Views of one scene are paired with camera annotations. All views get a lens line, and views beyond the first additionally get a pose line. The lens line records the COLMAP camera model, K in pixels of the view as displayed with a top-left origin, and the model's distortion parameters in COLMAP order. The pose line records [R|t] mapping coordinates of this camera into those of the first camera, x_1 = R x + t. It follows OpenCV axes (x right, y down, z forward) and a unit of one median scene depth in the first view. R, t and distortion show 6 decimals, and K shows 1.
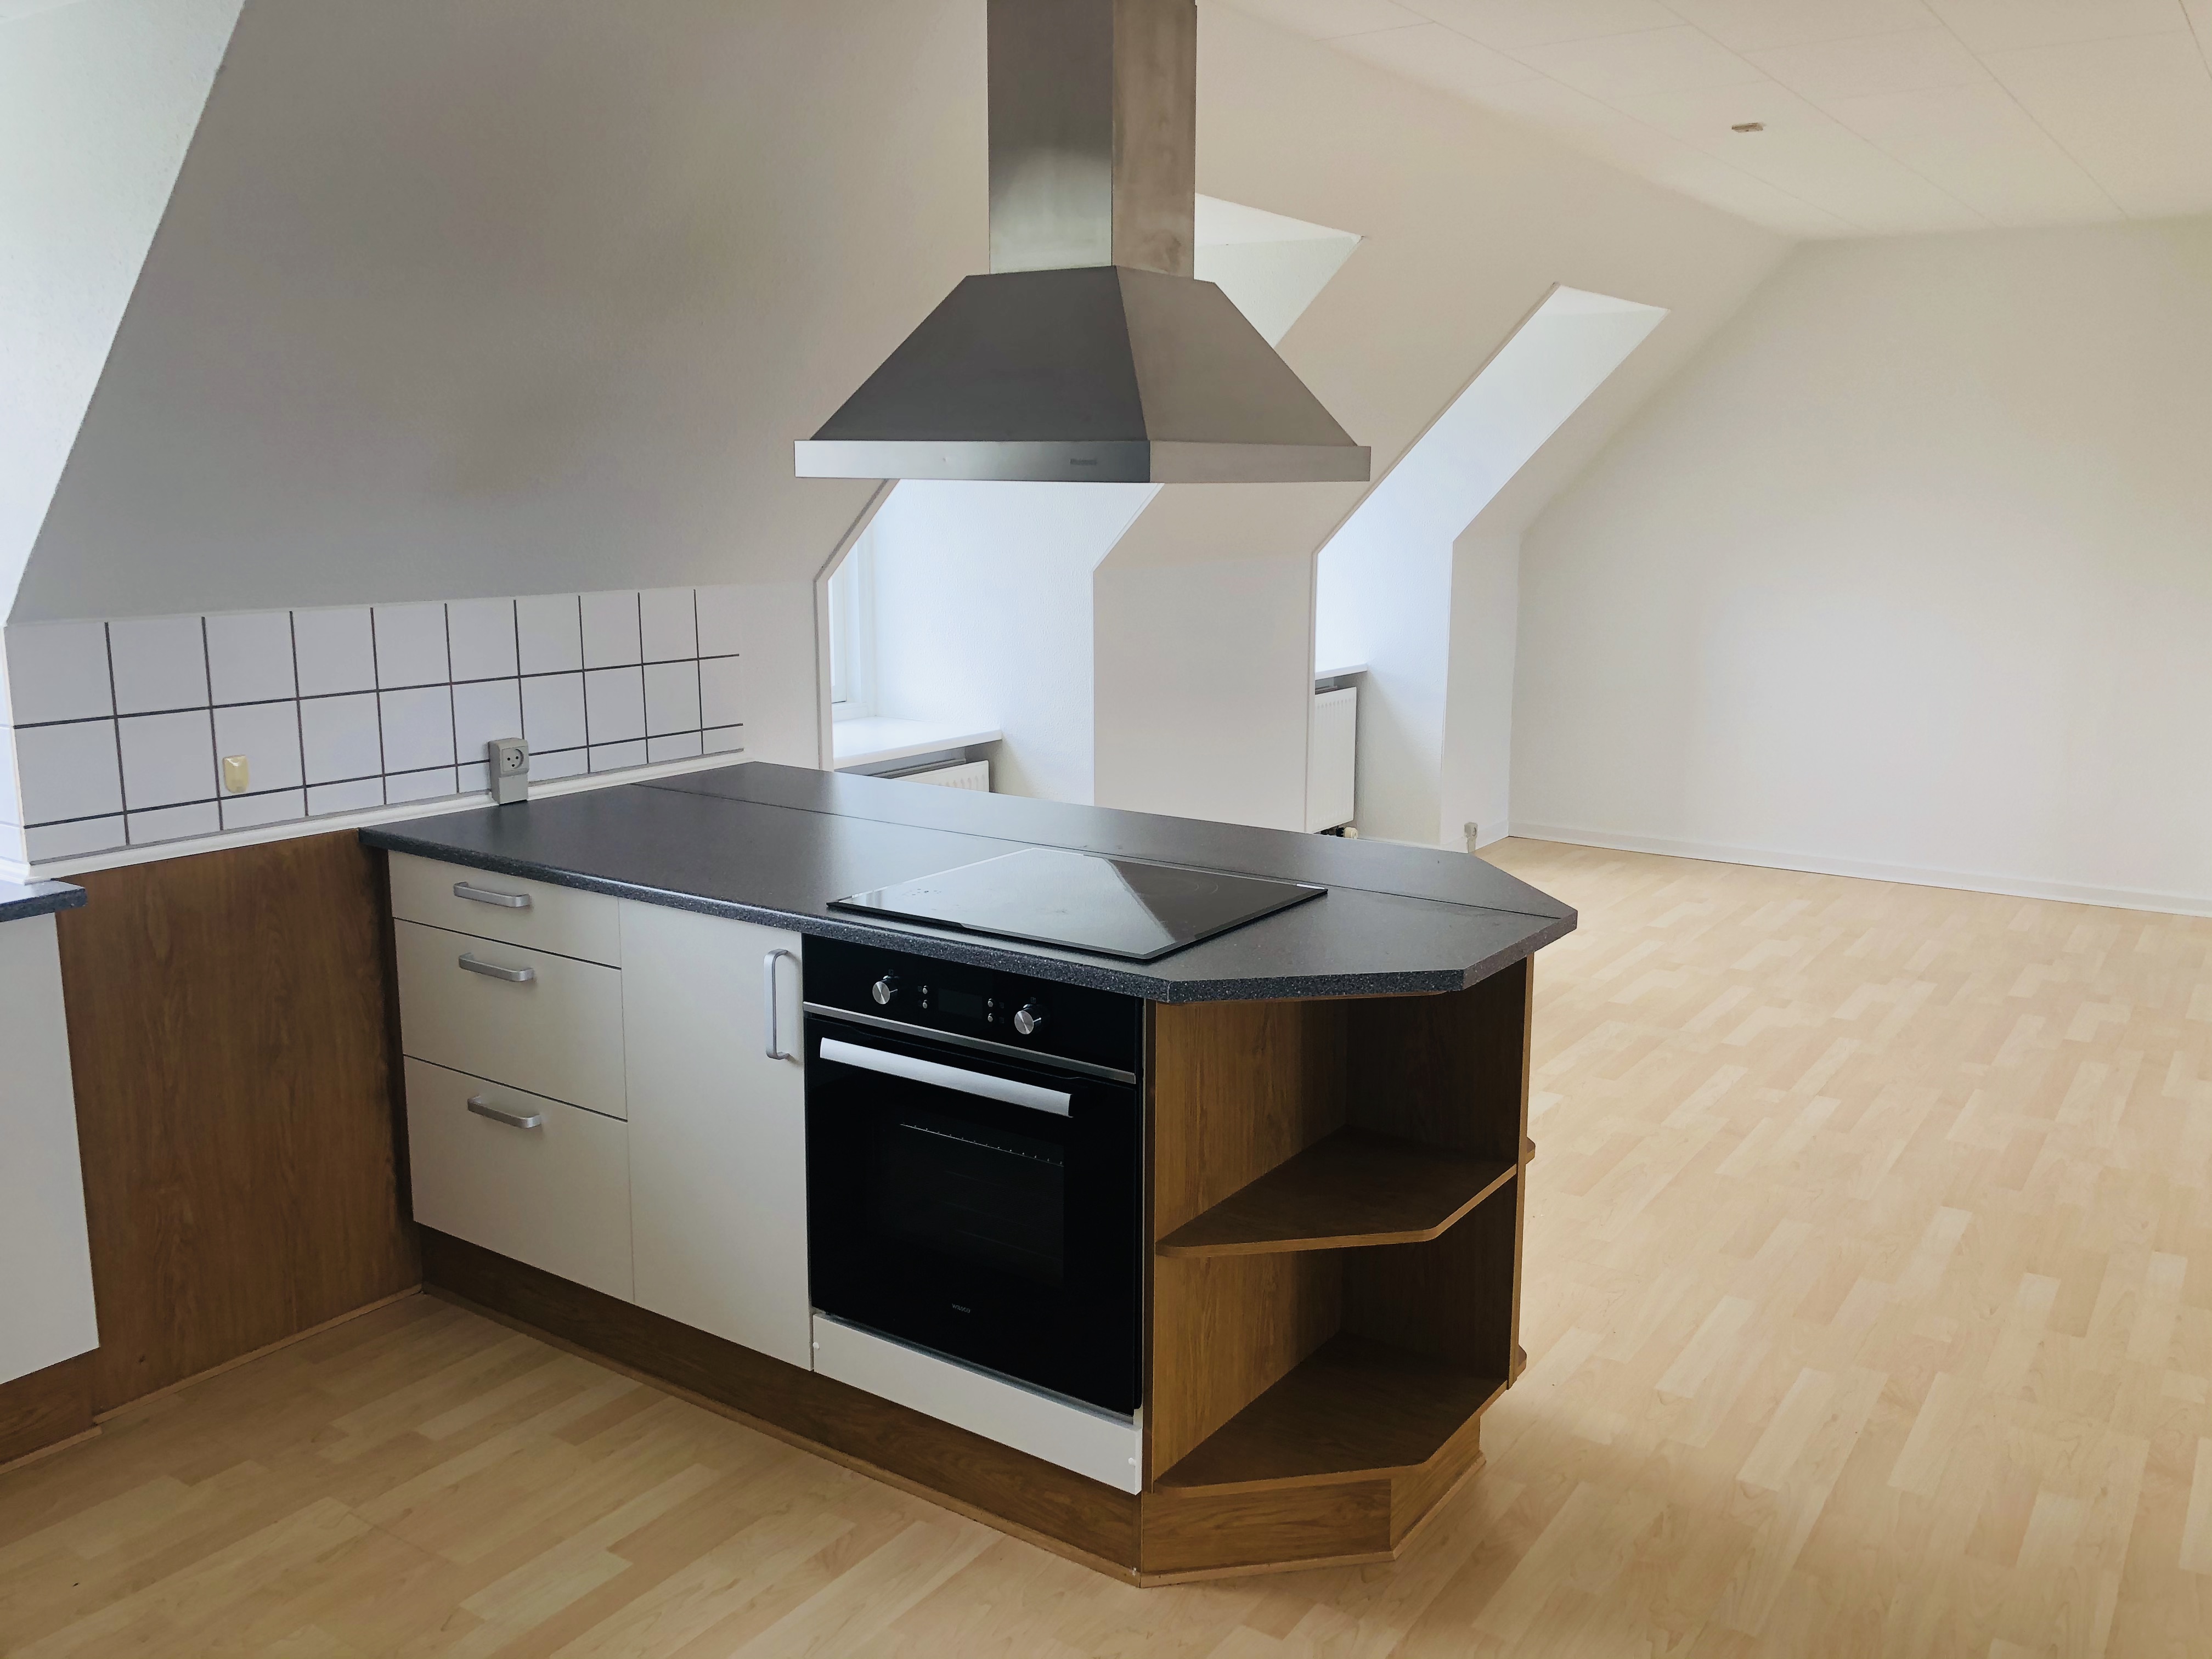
lens RADIAL K [[1801.1, 0, 1109.9], [0, 1801.1, 810.2], [0, 0, 1]] dist [0.055167, -0.070396]
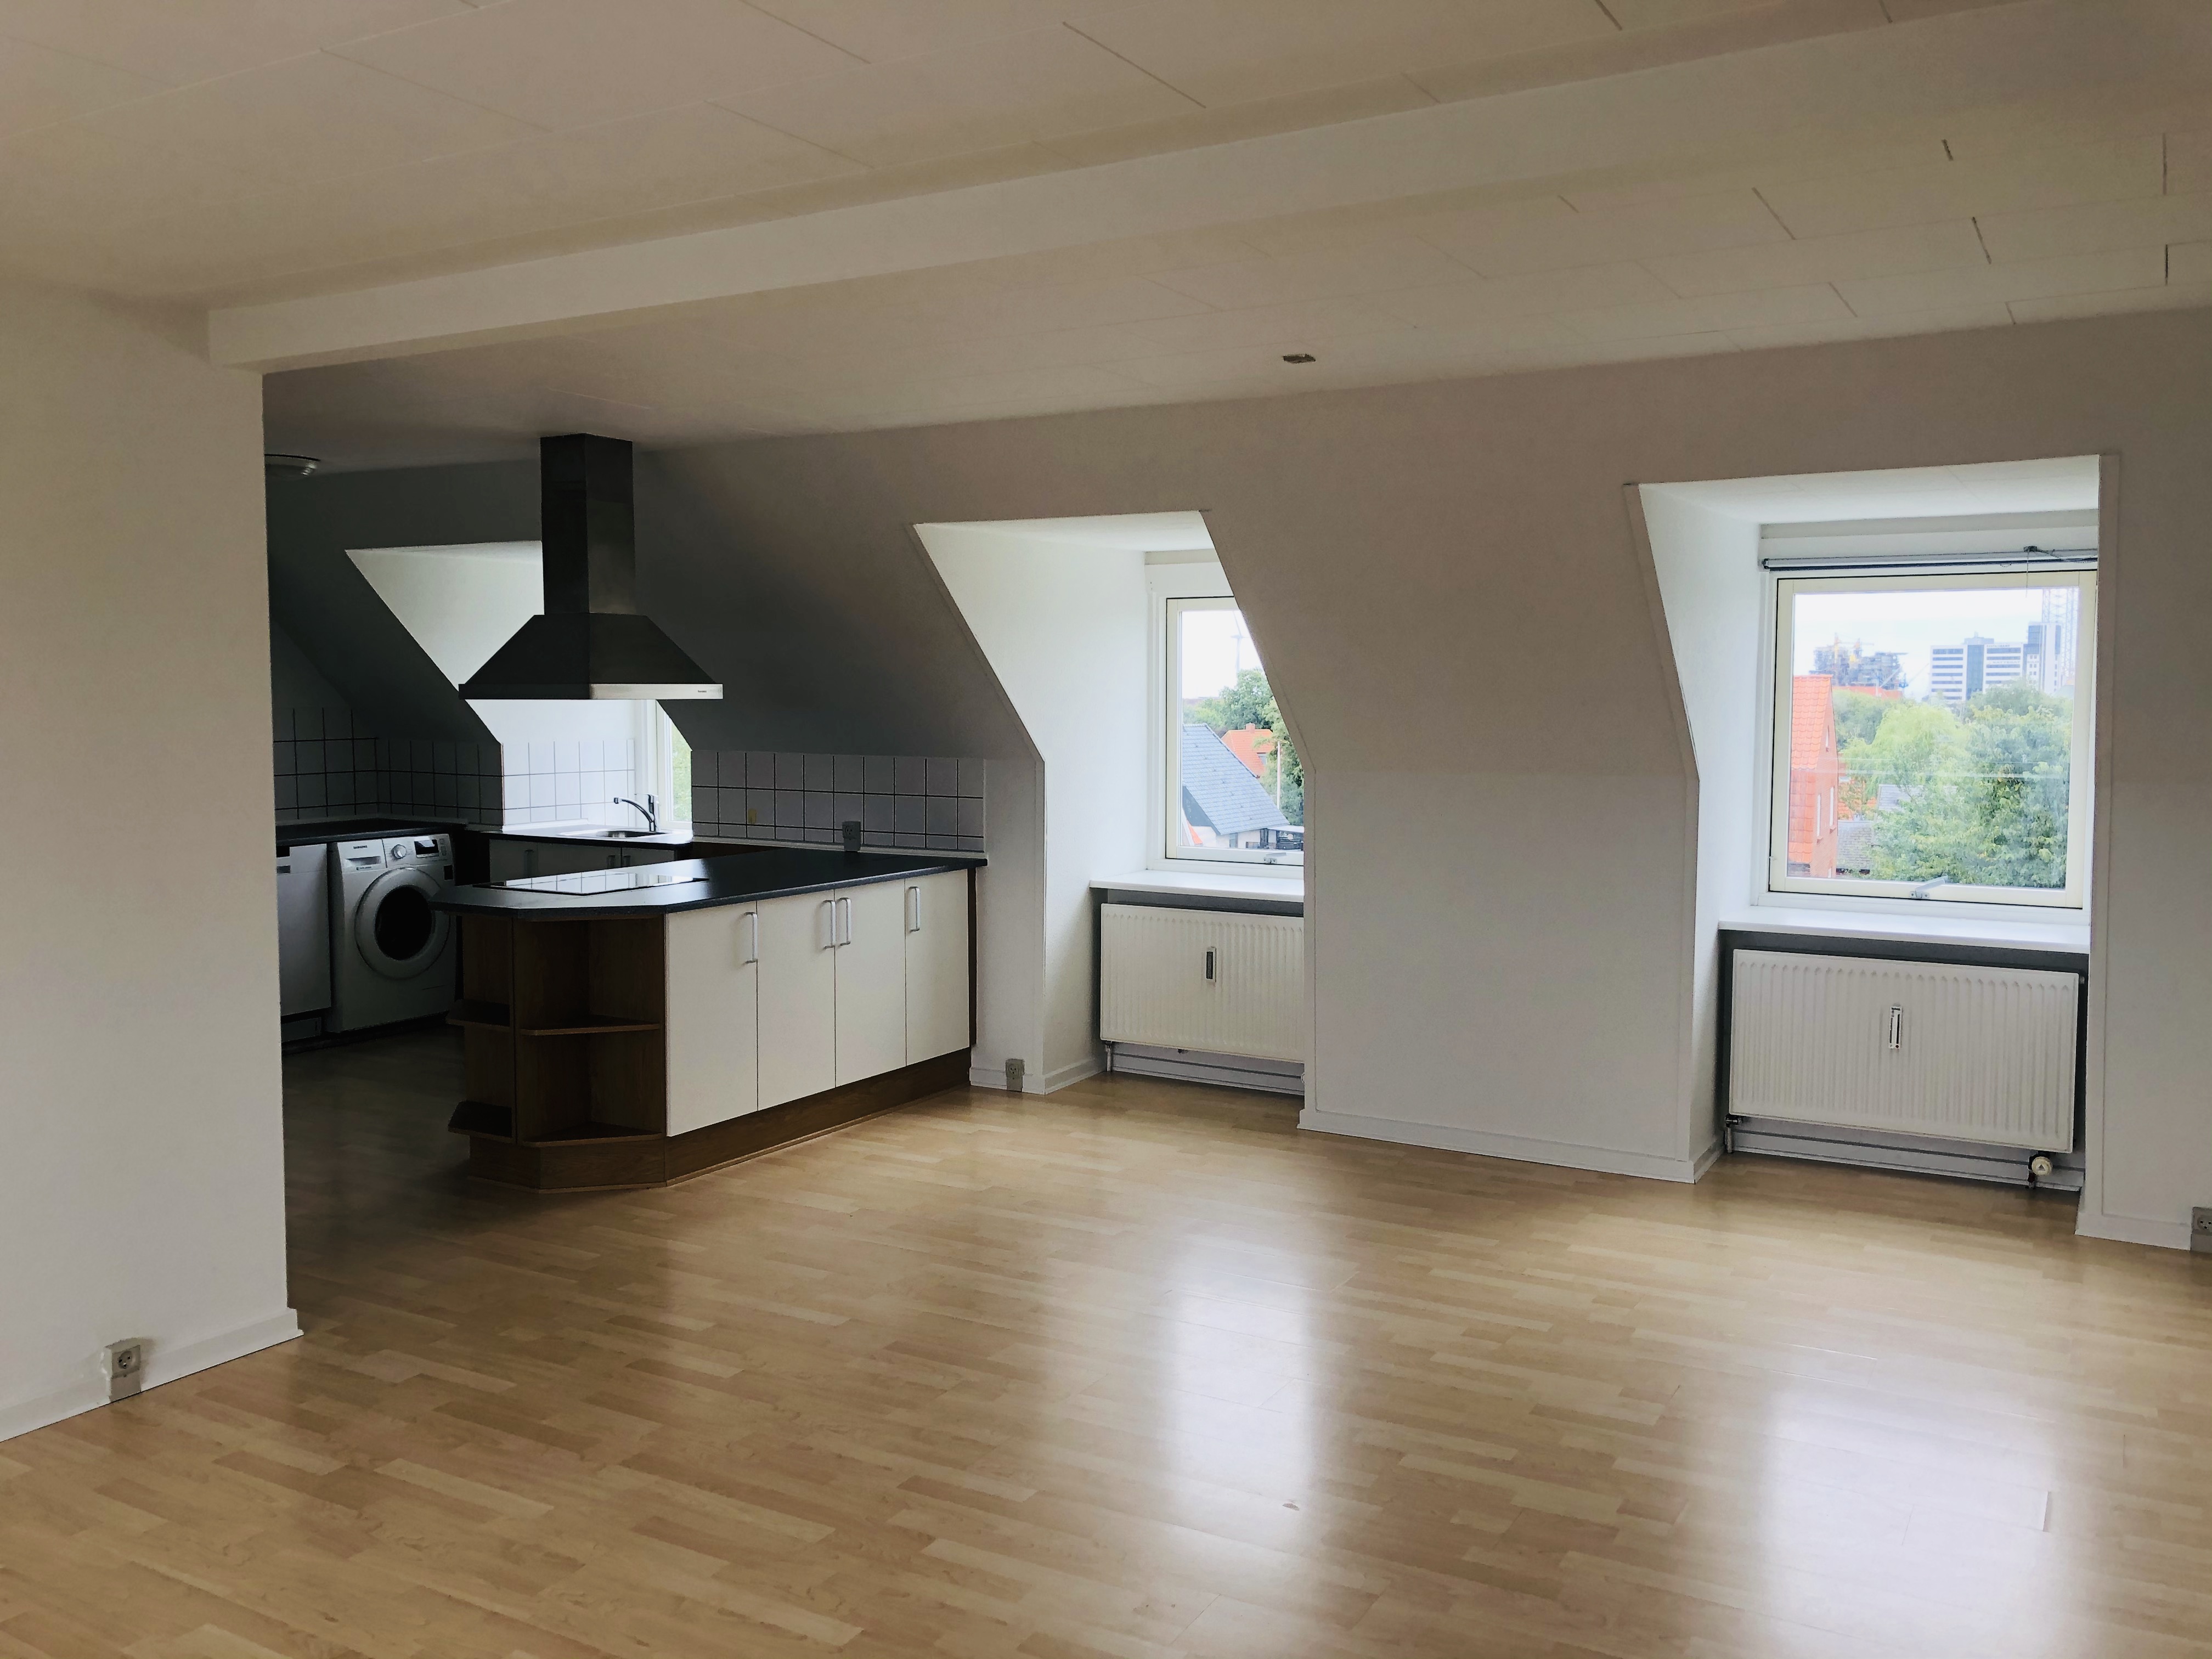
lens RADIAL K [[1801.1, 0, 1105.3], [0, 1801.1, 841.8], [0, 0, 1]] dist [0.055167, -0.070396]
pose [[0.073856, 0.085409, -0.993605, 1.837270], [-0.175317, 0.981922, 0.071373, -0.225518], [0.981738, 0.168924, 0.087495, 1.150349]]
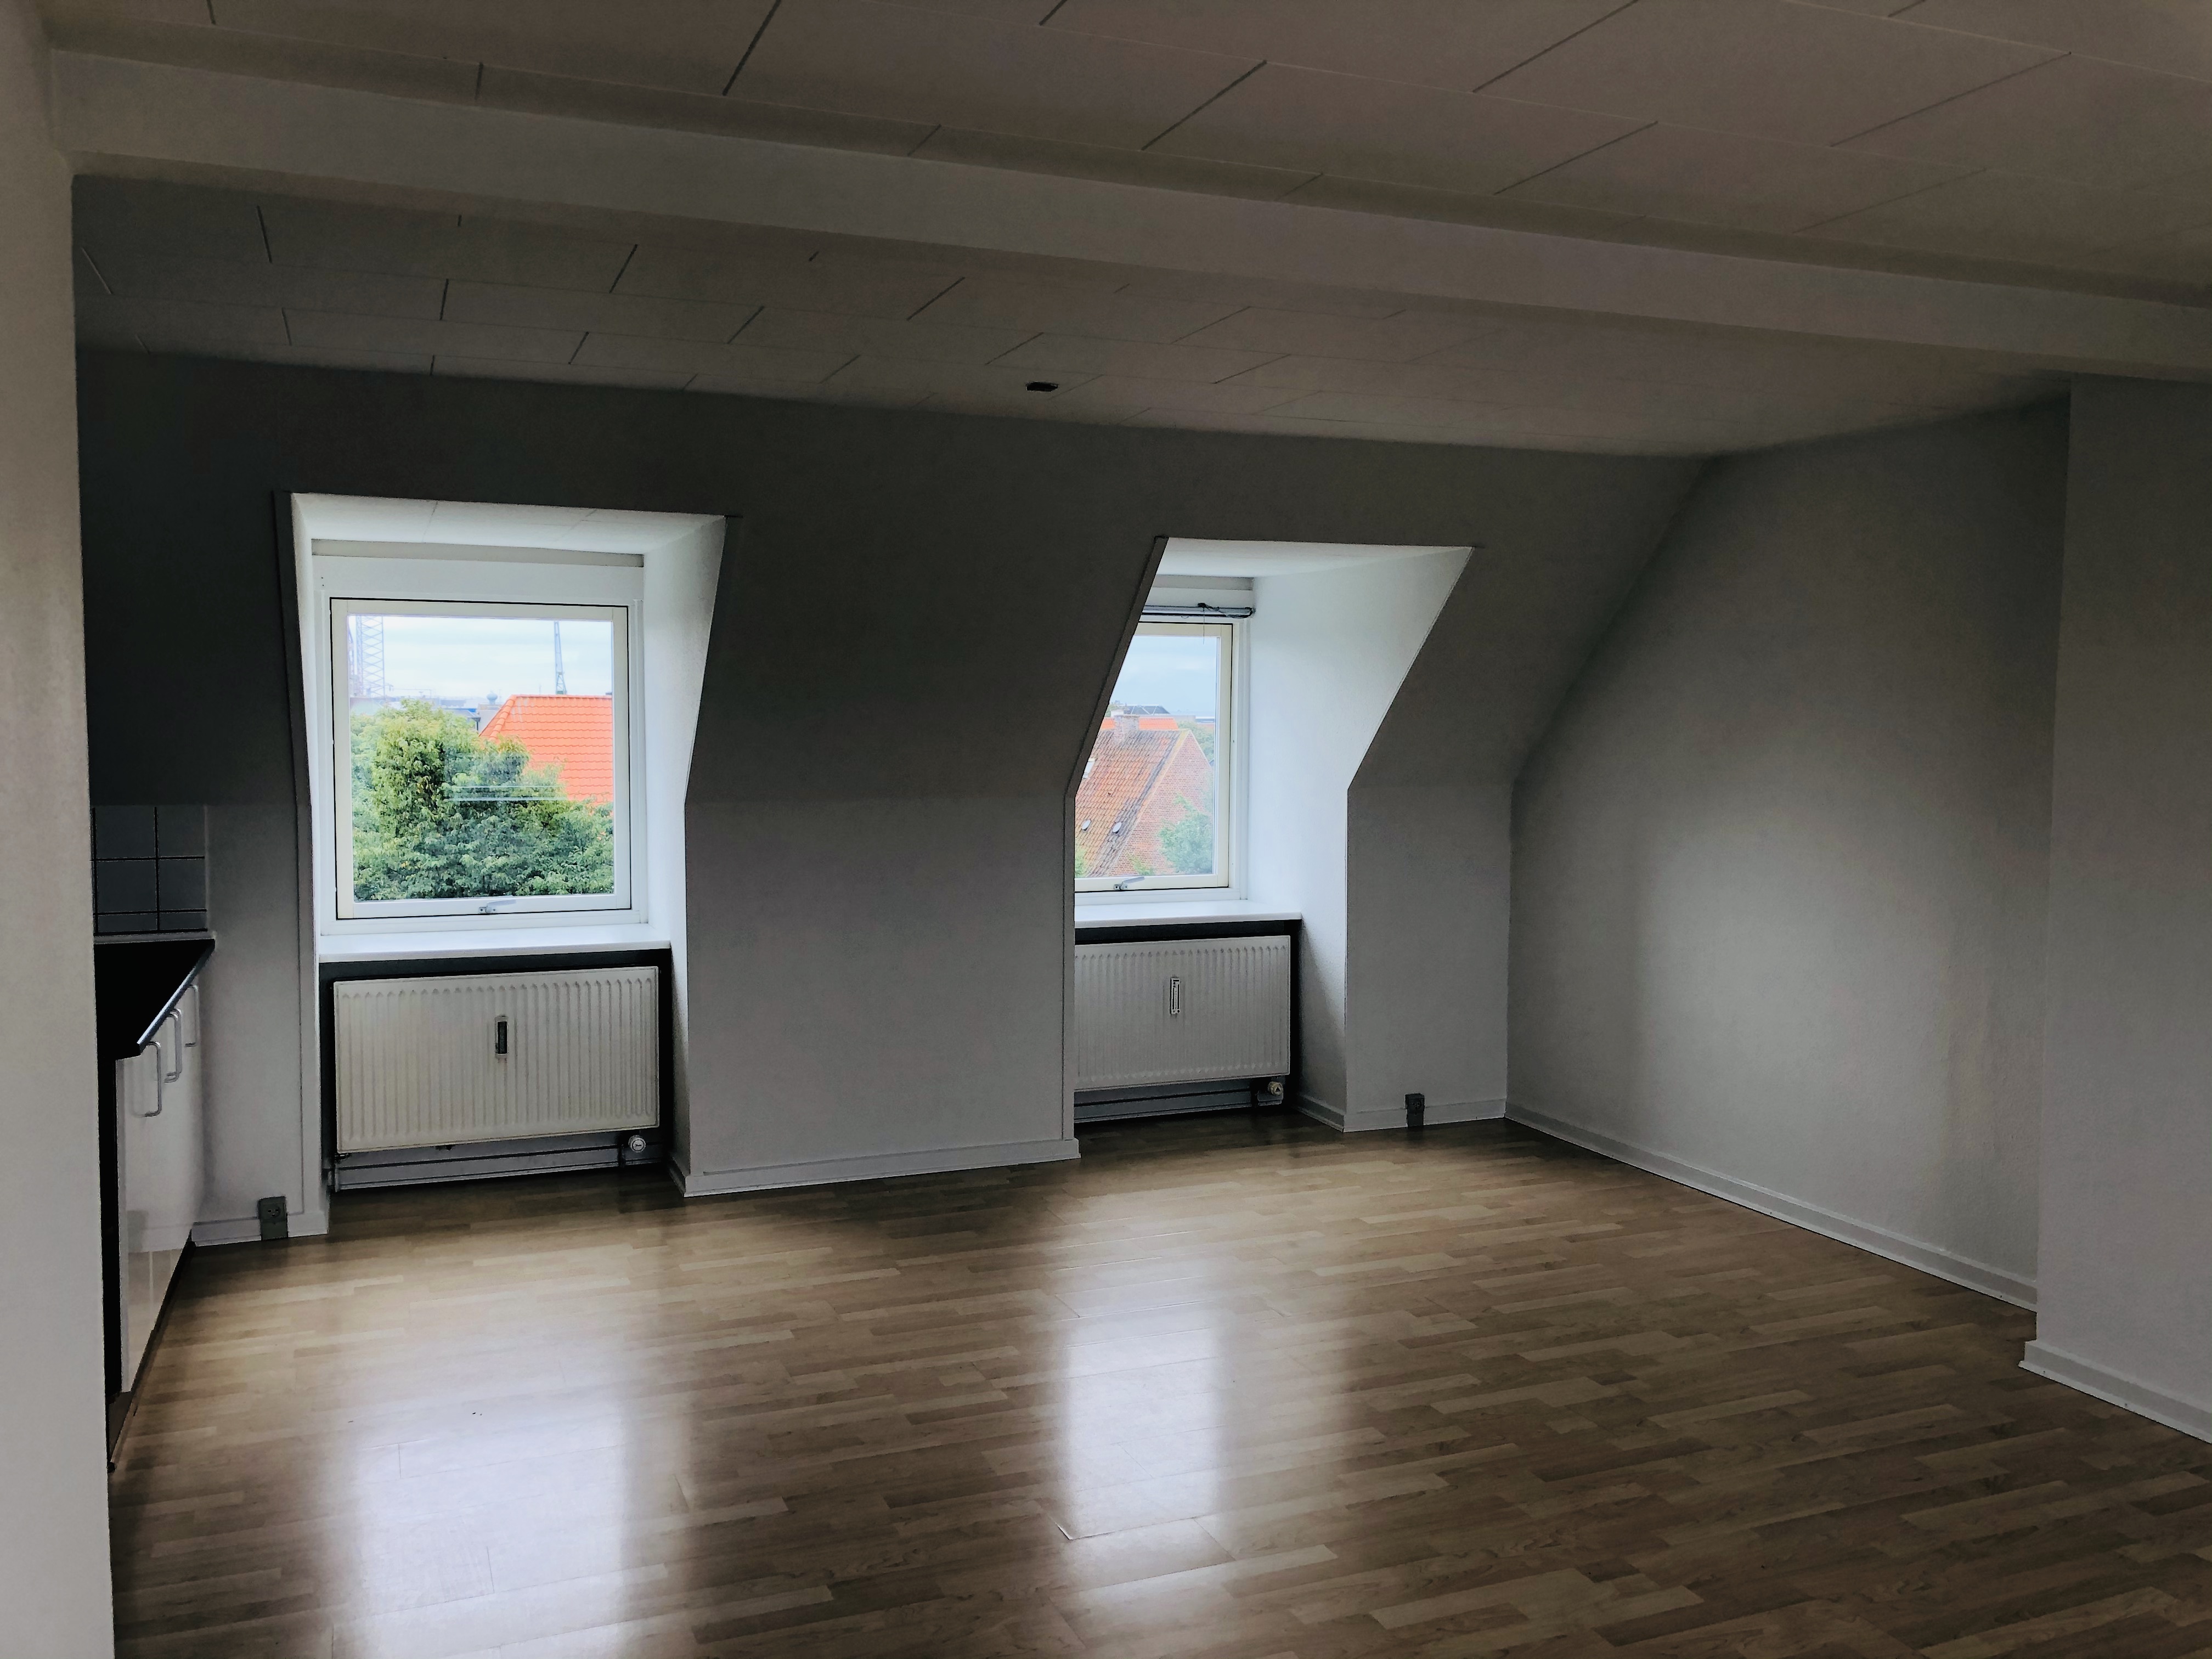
lens RADIAL K [[1801.1, 0, 1106.1], [0, 1801.1, 797.4], [0, 0, 1]] dist [0.055167, -0.070396]
pose [[0.837112, 0.030208, -0.546197, 1.259198], [-0.100739, 0.989910, -0.099645, -0.075326], [0.537676, 0.138437, 0.831709, 0.294944]]
